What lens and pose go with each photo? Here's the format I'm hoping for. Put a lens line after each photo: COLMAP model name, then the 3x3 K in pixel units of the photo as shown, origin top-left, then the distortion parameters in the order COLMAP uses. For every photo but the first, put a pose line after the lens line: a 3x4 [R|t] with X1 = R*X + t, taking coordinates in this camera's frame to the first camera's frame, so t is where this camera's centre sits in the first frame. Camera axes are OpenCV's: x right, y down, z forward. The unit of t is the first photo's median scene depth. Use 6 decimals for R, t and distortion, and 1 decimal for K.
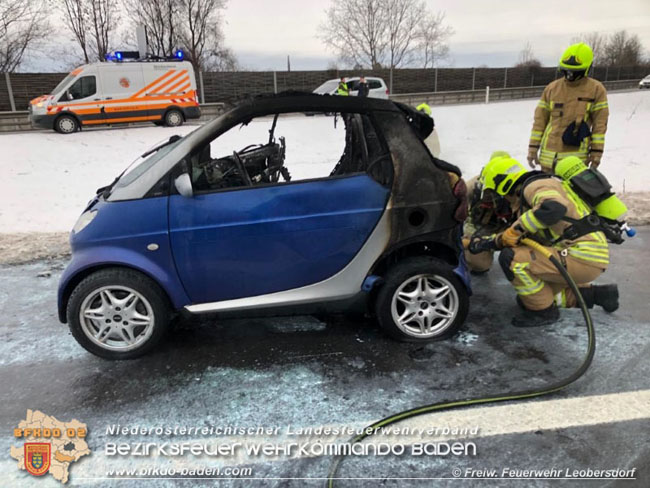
lens RADIAL K [[560.8, 0, 325.0], [0, 560.8, 244.0], [0, 0, 1]] dist [0.007626, -0.004335]
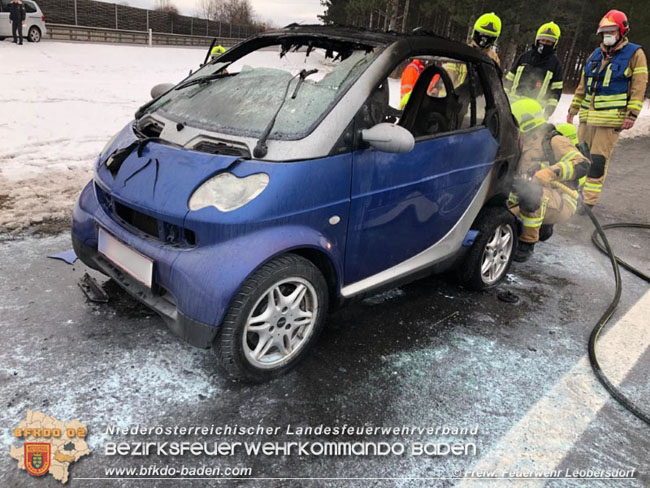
lens RADIAL K [[560.8, 0, 325.0], [0, 560.8, 244.0], [0, 0, 1]] dist [0.007626, -0.004335]
pose [[0.756967, -0.109334, 0.644242, -0.789096], [0.050870, 0.992771, 0.108712, -0.044645], [-0.651471, -0.049519, 0.757056, 0.422828]]
